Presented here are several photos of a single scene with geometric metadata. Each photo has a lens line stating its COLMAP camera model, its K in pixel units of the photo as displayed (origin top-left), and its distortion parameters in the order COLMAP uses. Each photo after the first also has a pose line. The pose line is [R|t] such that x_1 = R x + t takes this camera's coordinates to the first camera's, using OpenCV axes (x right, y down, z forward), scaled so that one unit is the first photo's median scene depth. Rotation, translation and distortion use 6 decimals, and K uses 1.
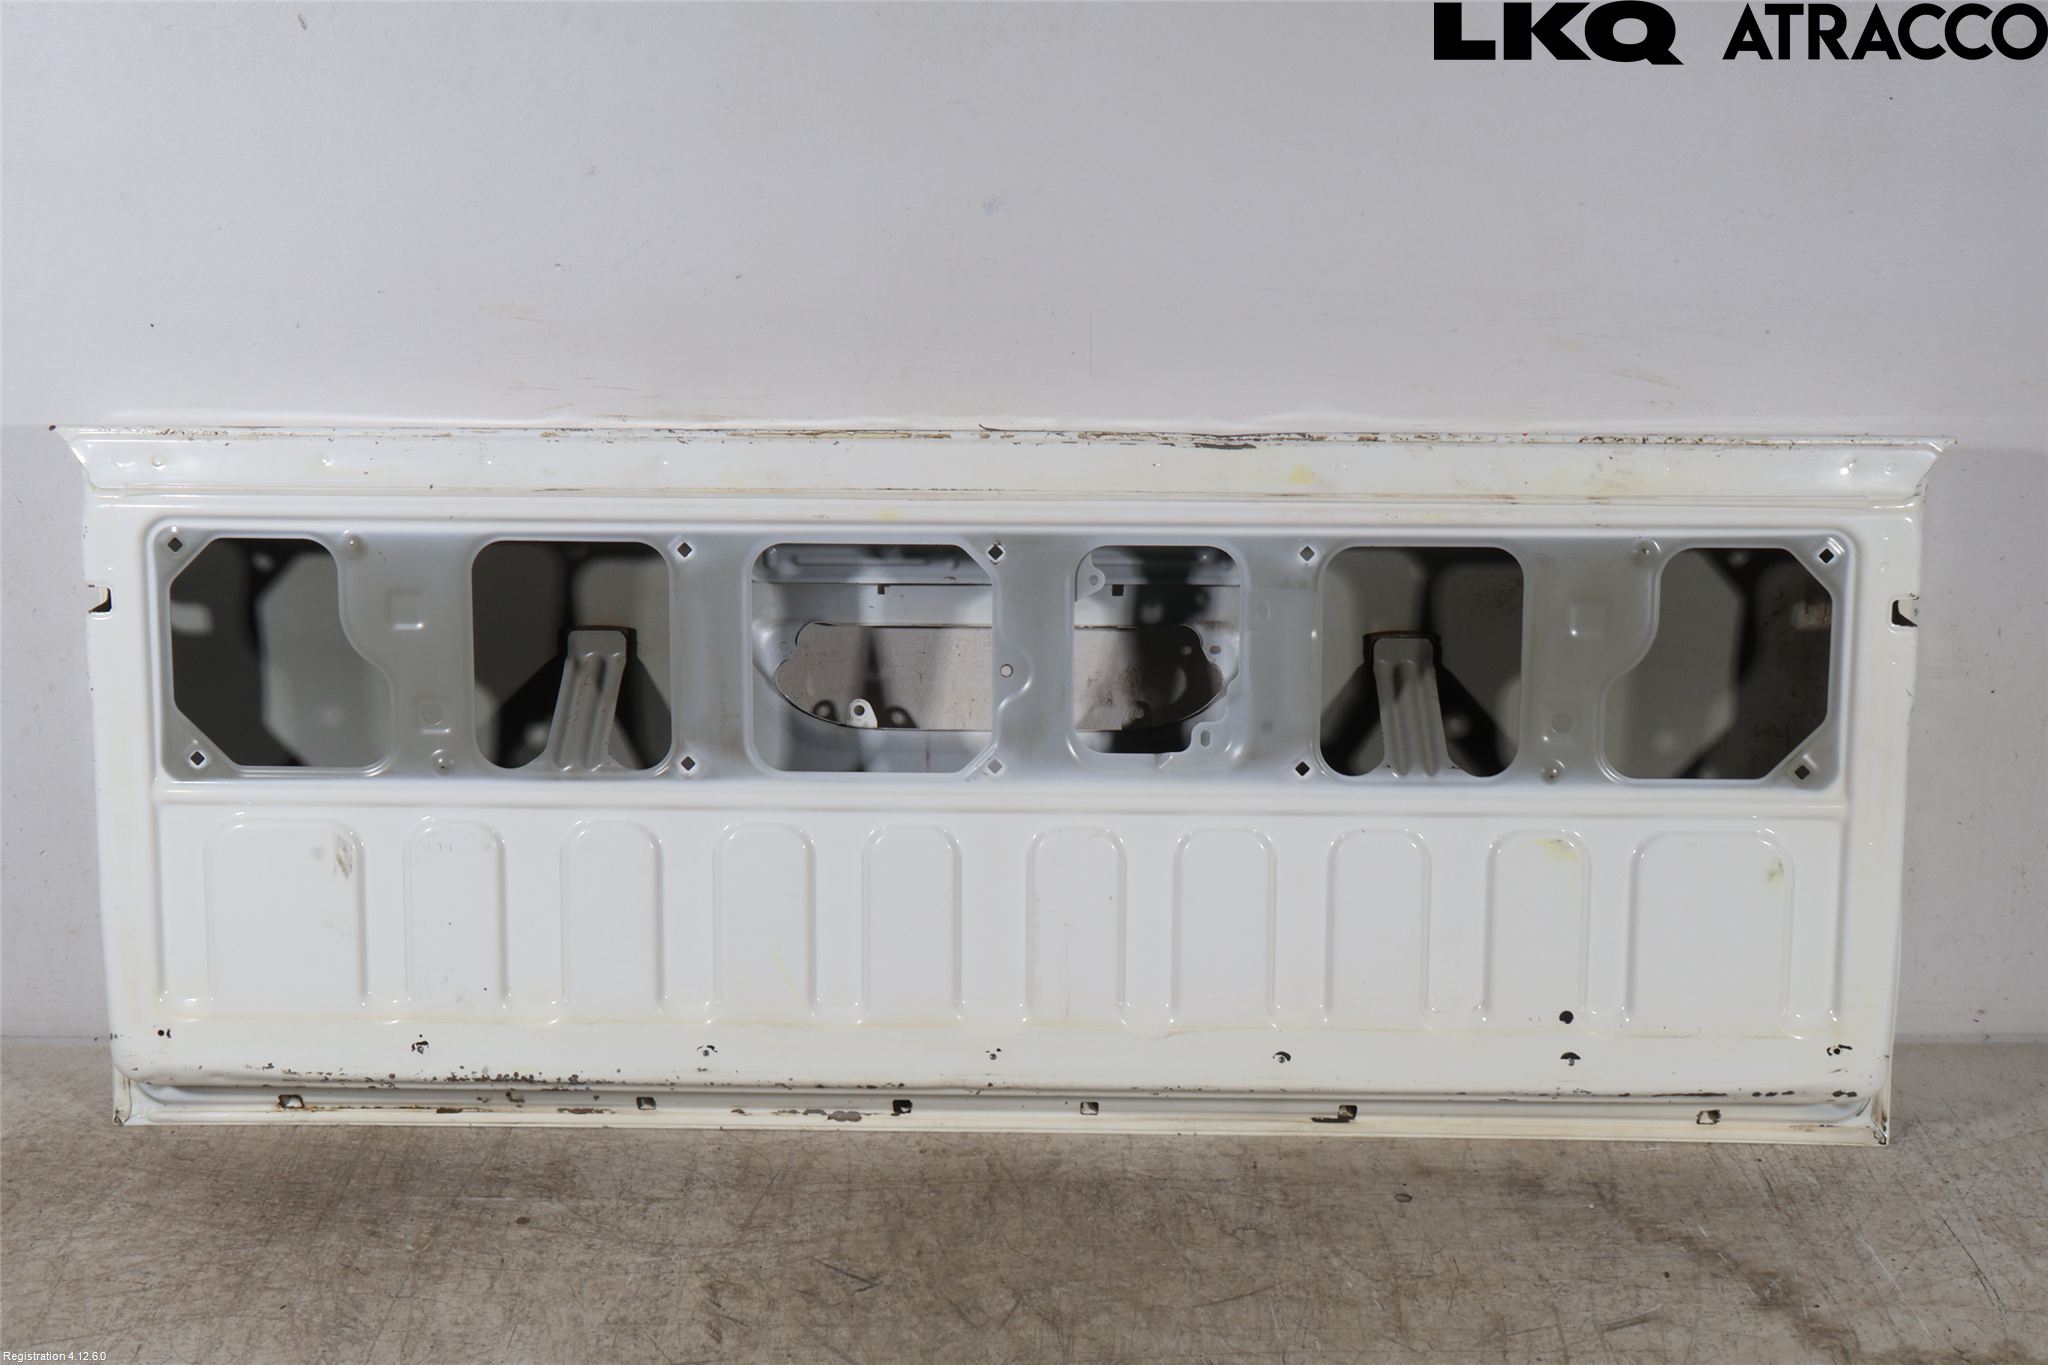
lens RADIAL K [[2351.6, 0, 1023.2], [0, 2351.6, 679.9], [0, 0, 1]] dist [0.021446, 0.000000]
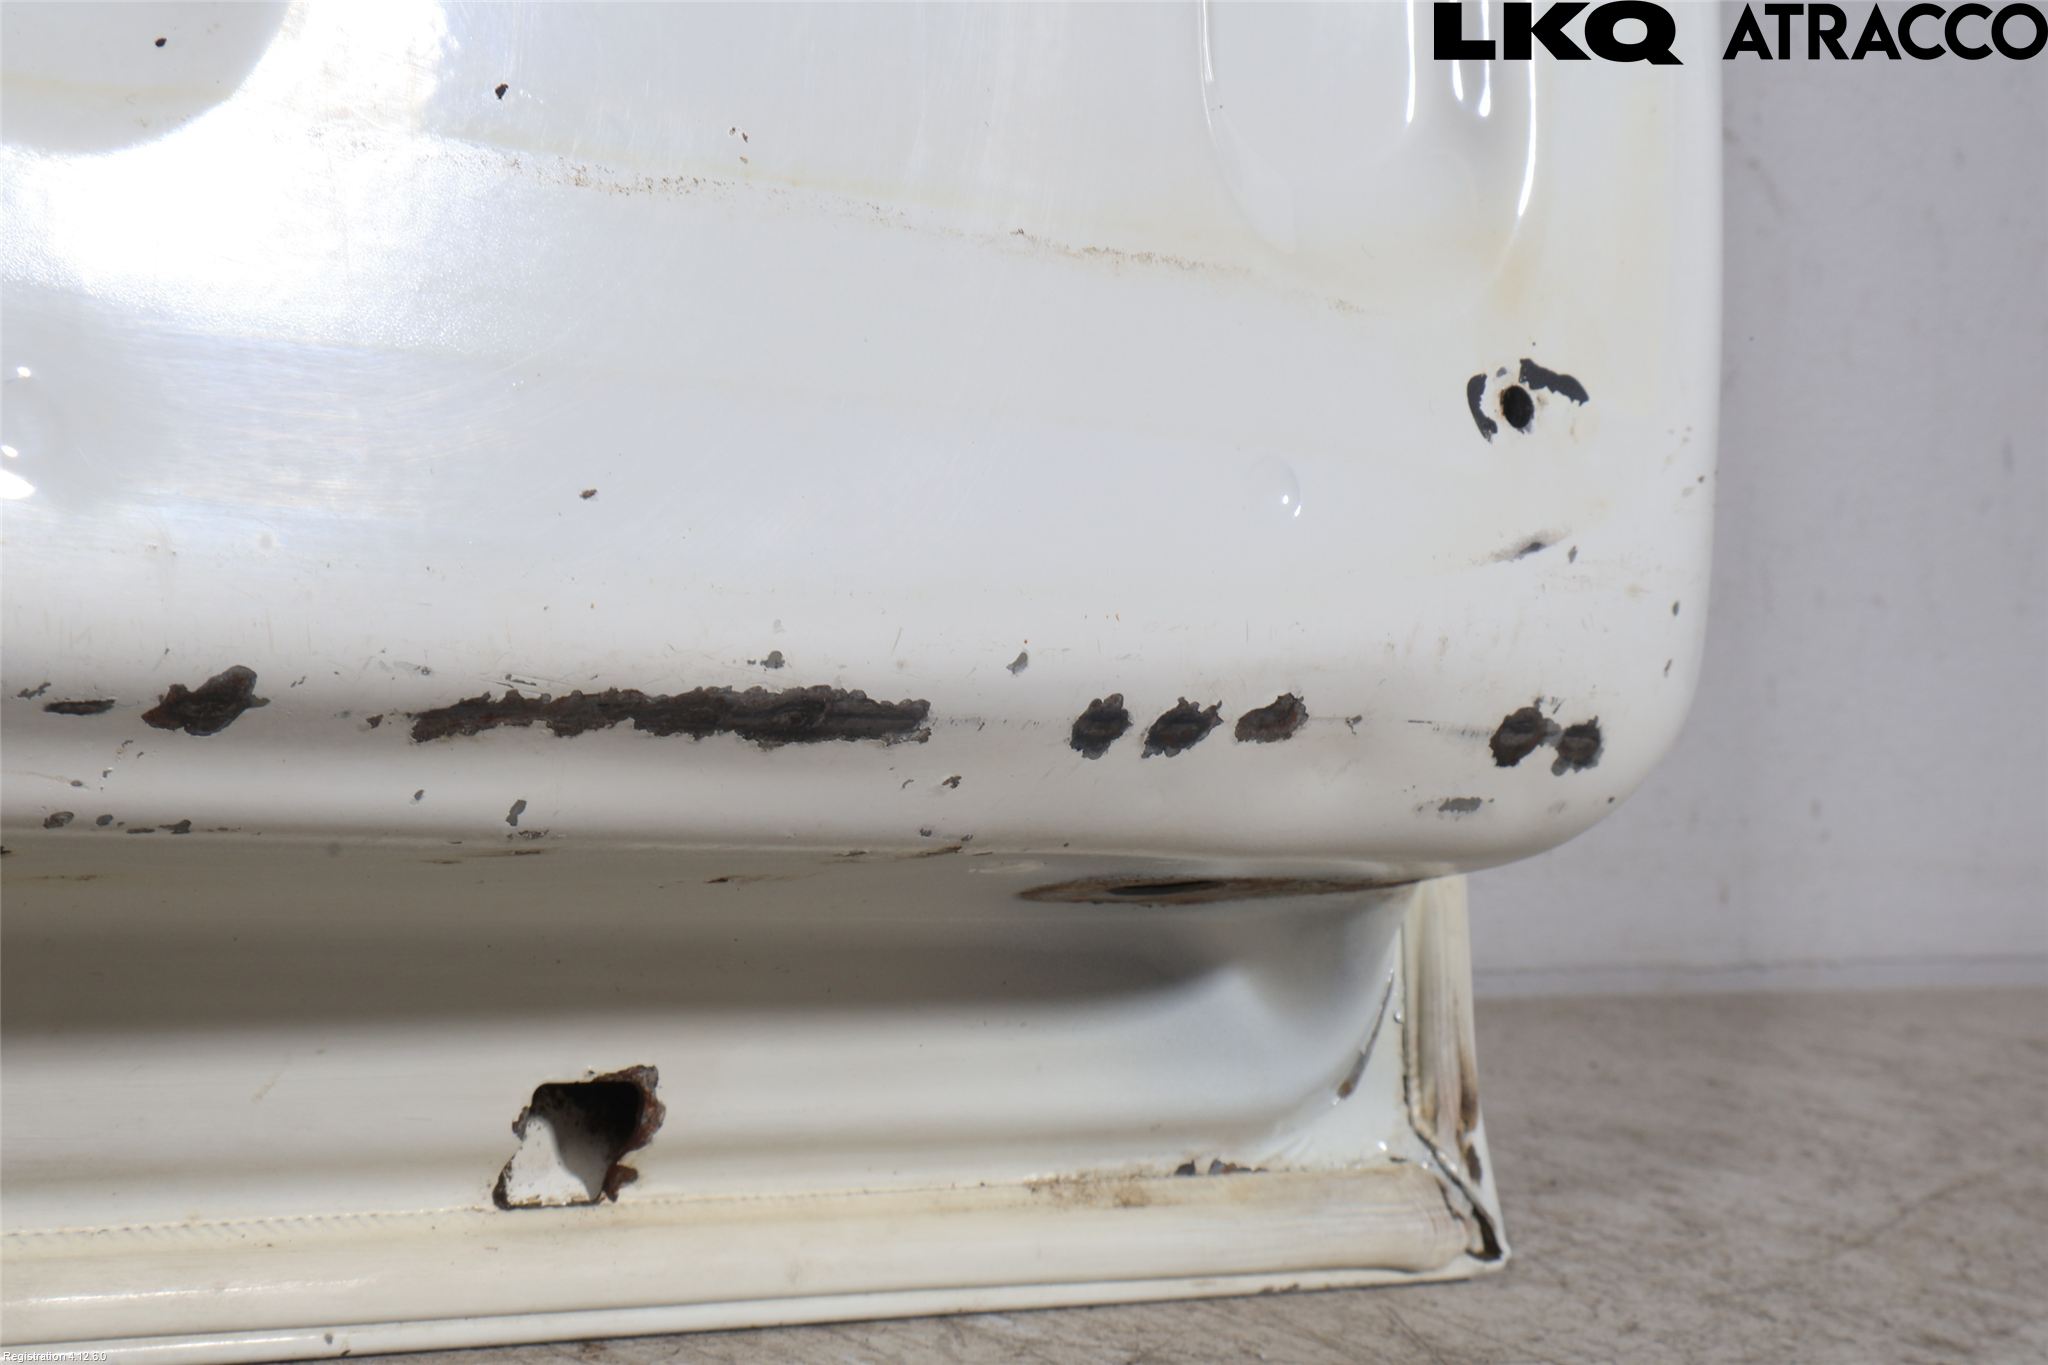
lens RADIAL K [[4140.9, 0, 1022.3], [0, 4140.9, 690.9], [0, 0, 1]] dist [0.008876, 0.000000]
pose [[0.737538, 0.041783, 0.674012, 0.154862], [0.120436, 0.973945, -0.192163, 0.217032], [-0.664480, 0.222903, 0.713289, 0.840657]]
